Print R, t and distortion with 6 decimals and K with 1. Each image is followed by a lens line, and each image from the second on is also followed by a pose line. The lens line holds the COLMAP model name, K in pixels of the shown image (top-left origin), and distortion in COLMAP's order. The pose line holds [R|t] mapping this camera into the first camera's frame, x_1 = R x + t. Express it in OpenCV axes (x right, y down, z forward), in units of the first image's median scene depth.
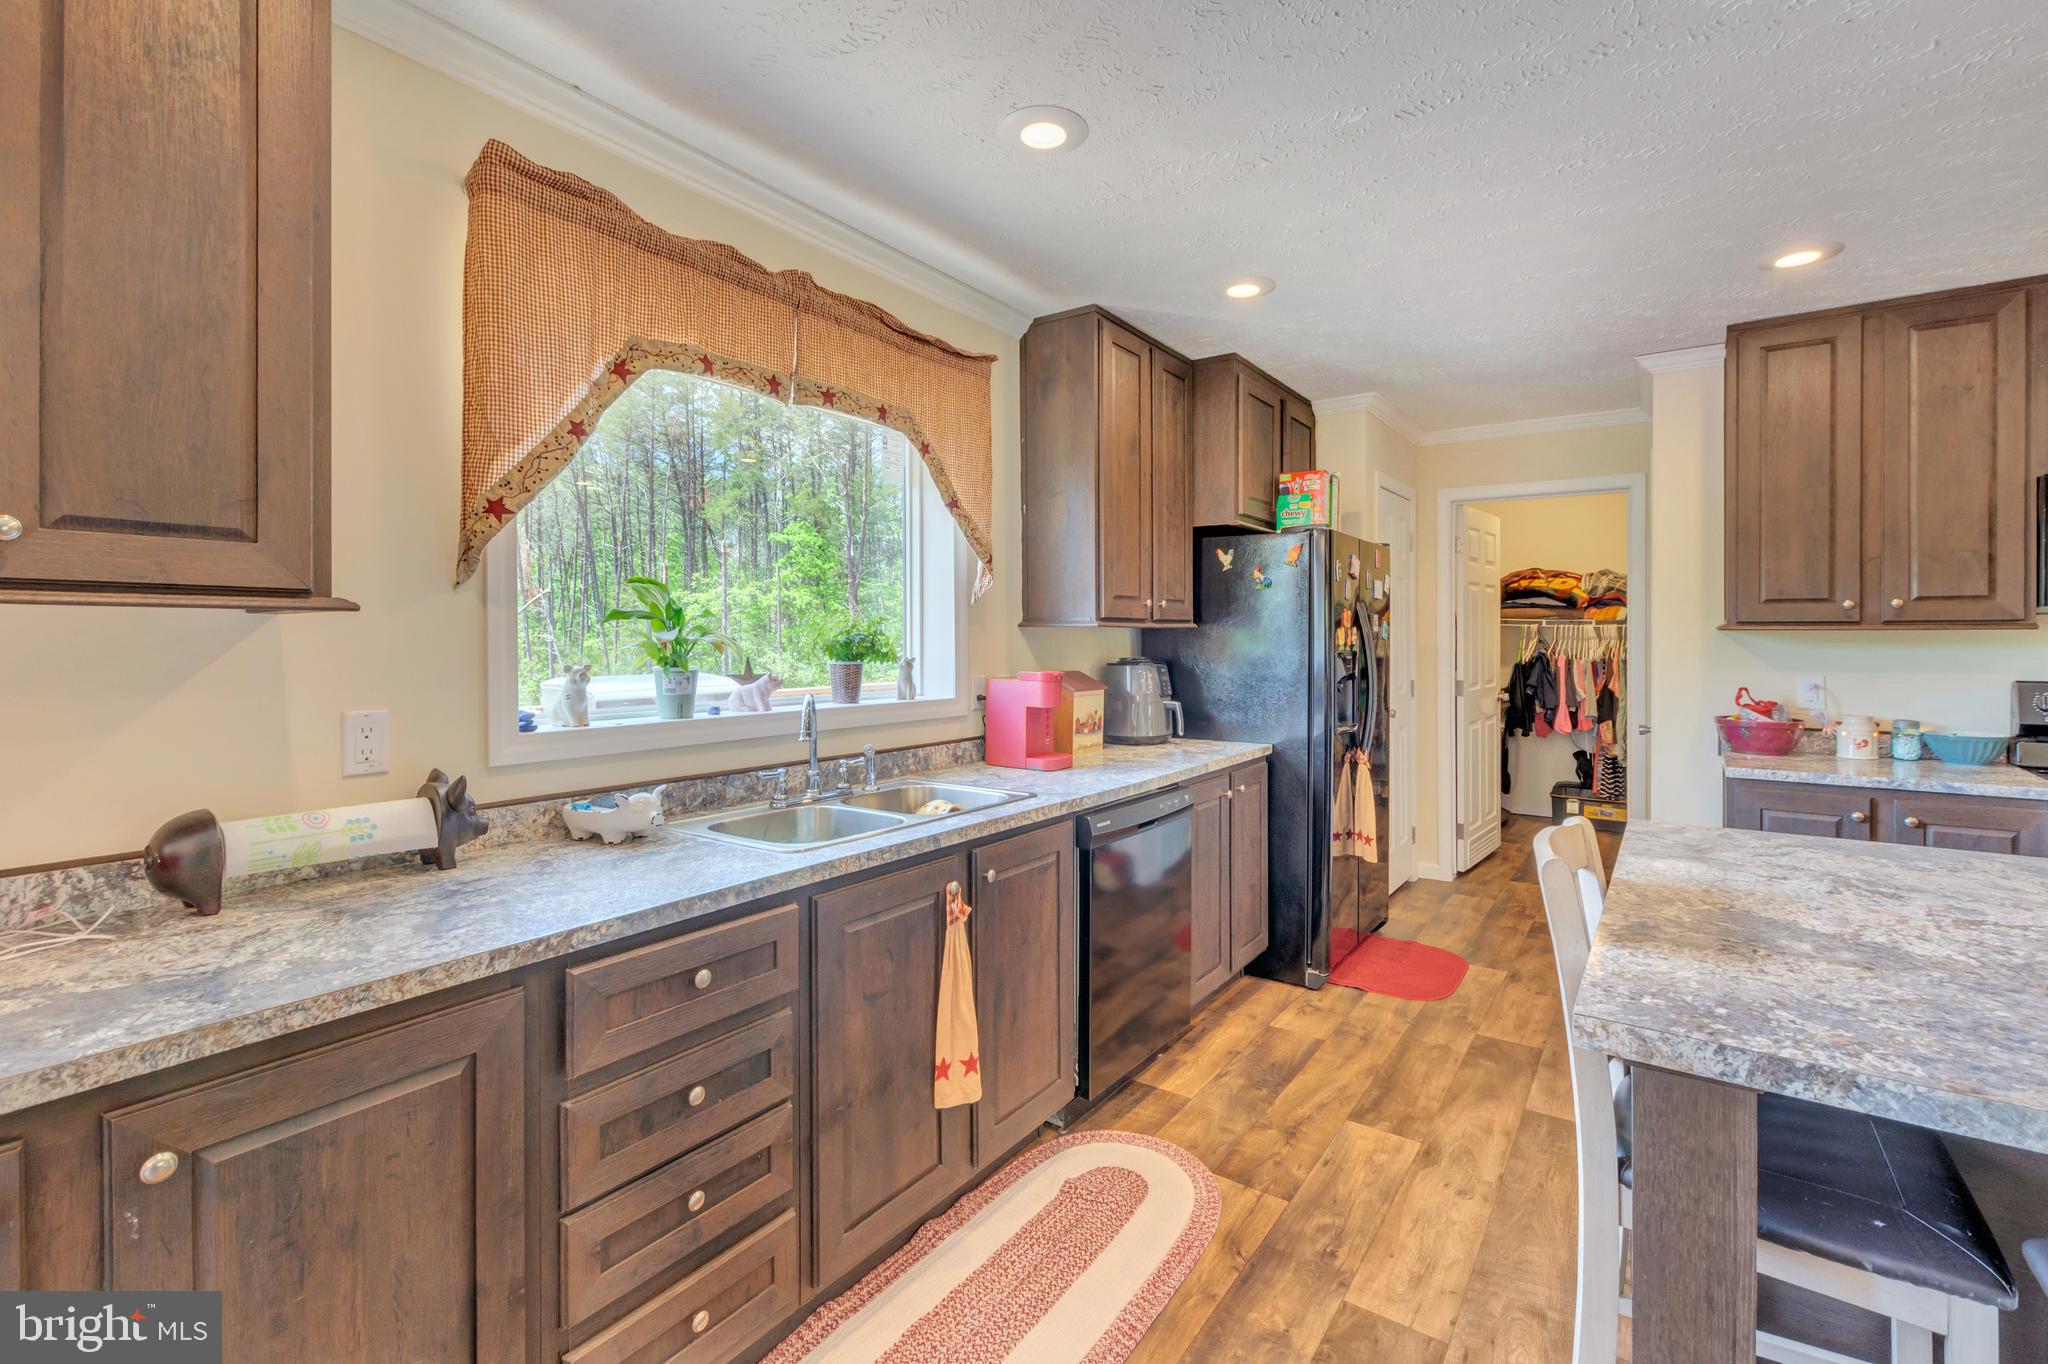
lens RADIAL K [[918.4, 0, 1029.9], [0, 918.4, 643.0], [0, 0, 1]] dist [0.008029, -0.002273]
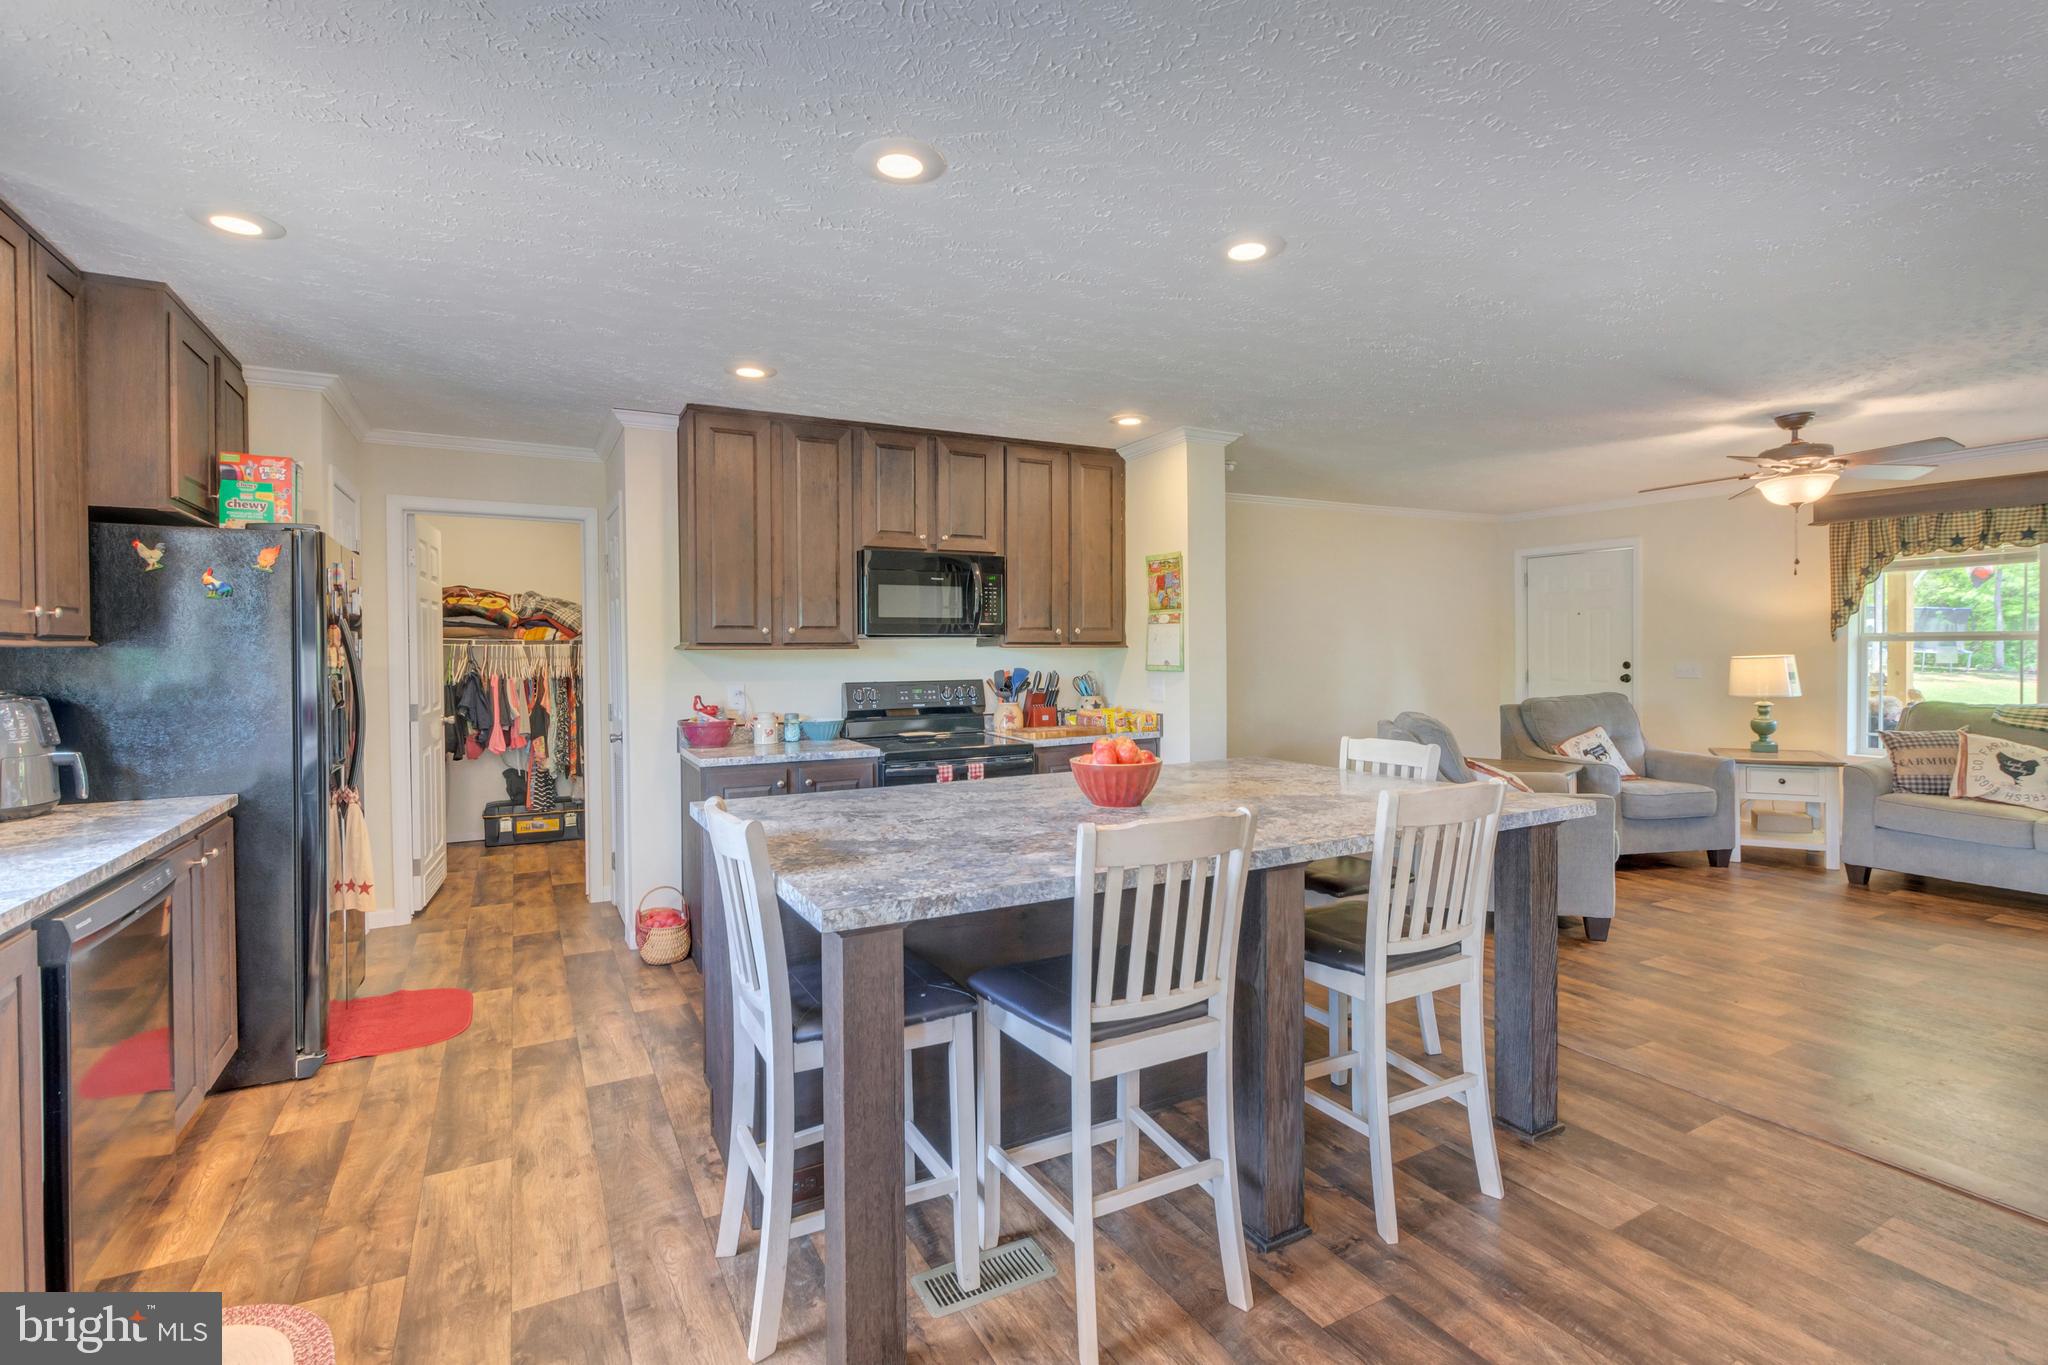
lens RADIAL K [[968.8, 0, 1061.9], [0, 968.8, 662.3], [0, 0, 1]] dist [-0.004982, 0.000368]
pose [[0.423154, -0.013156, 0.905962, -0.201946], [0.013757, 0.999873, 0.008094, -0.000564], [-0.905953, 0.009038, 0.423281, -0.000661]]
